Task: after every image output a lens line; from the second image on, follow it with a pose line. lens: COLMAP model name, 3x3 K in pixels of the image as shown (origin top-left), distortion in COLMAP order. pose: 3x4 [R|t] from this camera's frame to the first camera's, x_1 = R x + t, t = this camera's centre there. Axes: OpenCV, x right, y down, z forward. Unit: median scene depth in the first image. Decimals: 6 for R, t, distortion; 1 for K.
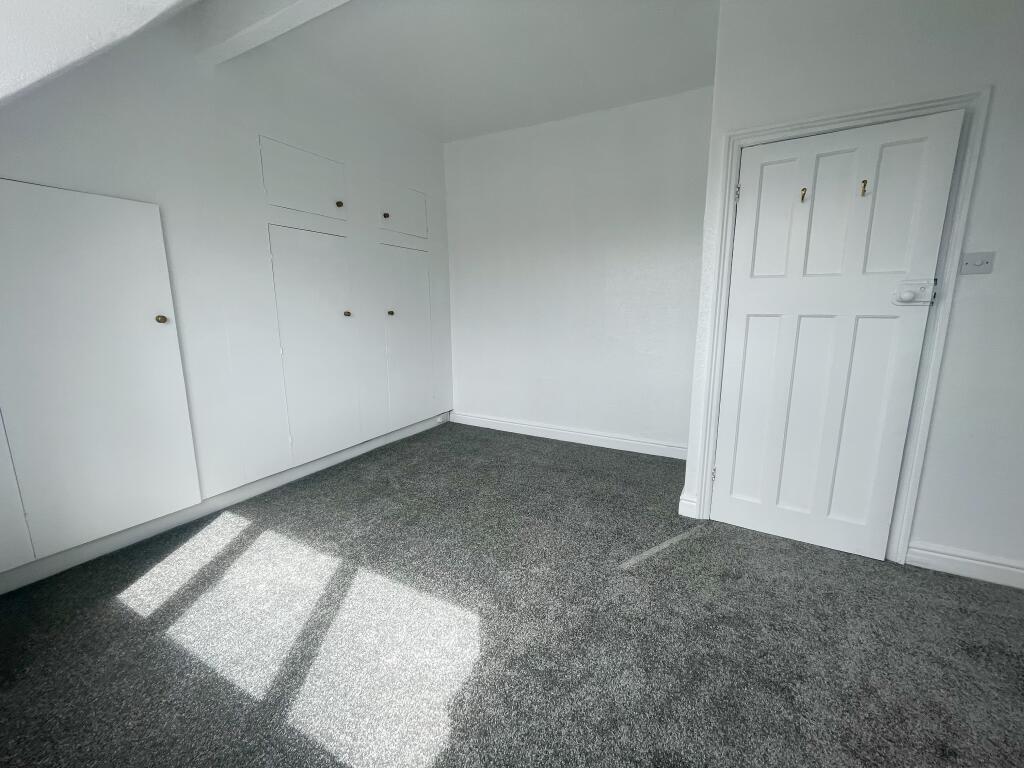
lens RADIAL K [[411.4, 0, 512.0], [0, 411.4, 384.0], [0, 0, 1]] dist [-0.002610, -0.000744]
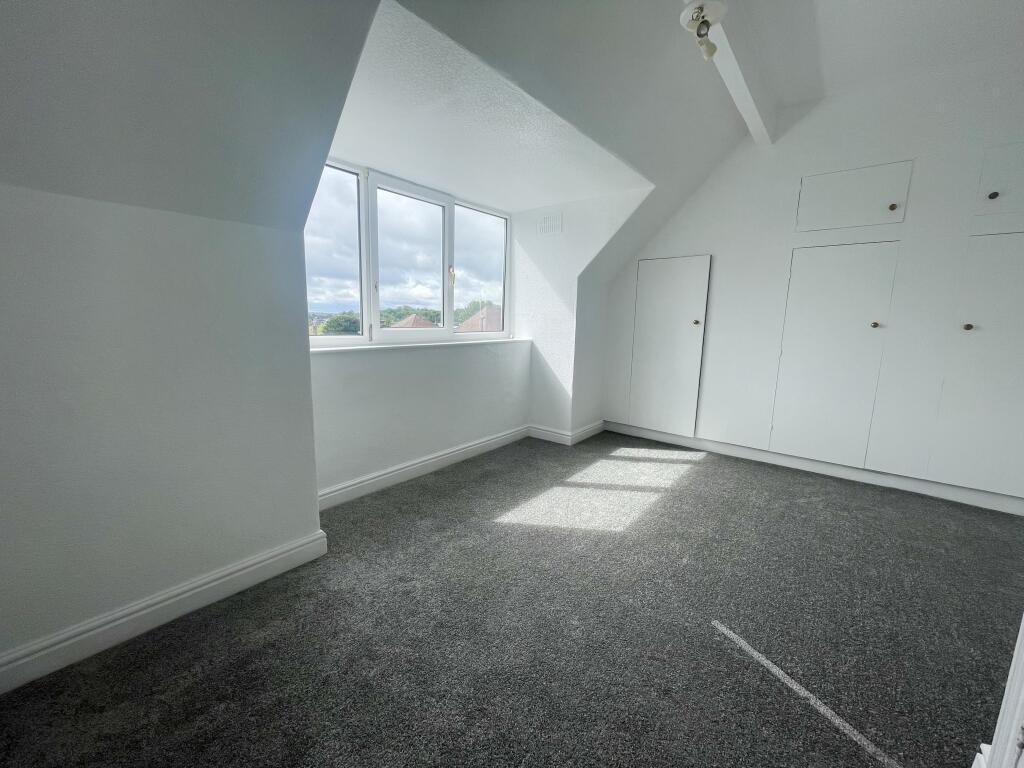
lens RADIAL K [[411.4, 0, 512.0], [0, 411.4, 384.0], [0, 0, 1]] dist [-0.002610, -0.000744]
pose [[-0.182678, 0.162918, -0.969581, 1.021203], [-0.194825, 0.960621, 0.198119, -0.104536], [0.963676, 0.225091, -0.143744, 0.574921]]
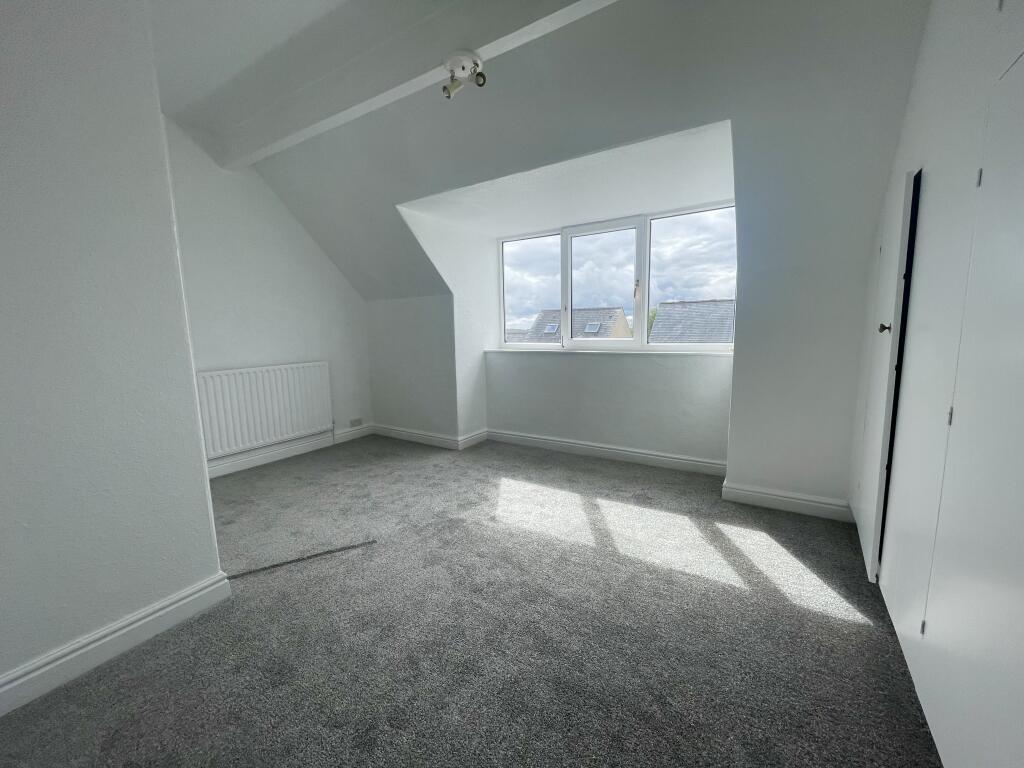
lens RADIAL K [[411.4, 0, 512.0], [0, 411.4, 384.0], [0, 0, 1]] dist [-0.002610, -0.000744]
pose [[-0.996892, 0.014986, 0.077345, -0.214825], [0.038248, 0.950345, 0.308839, -0.333072], [-0.068876, 0.310838, -0.947964, 1.865865]]
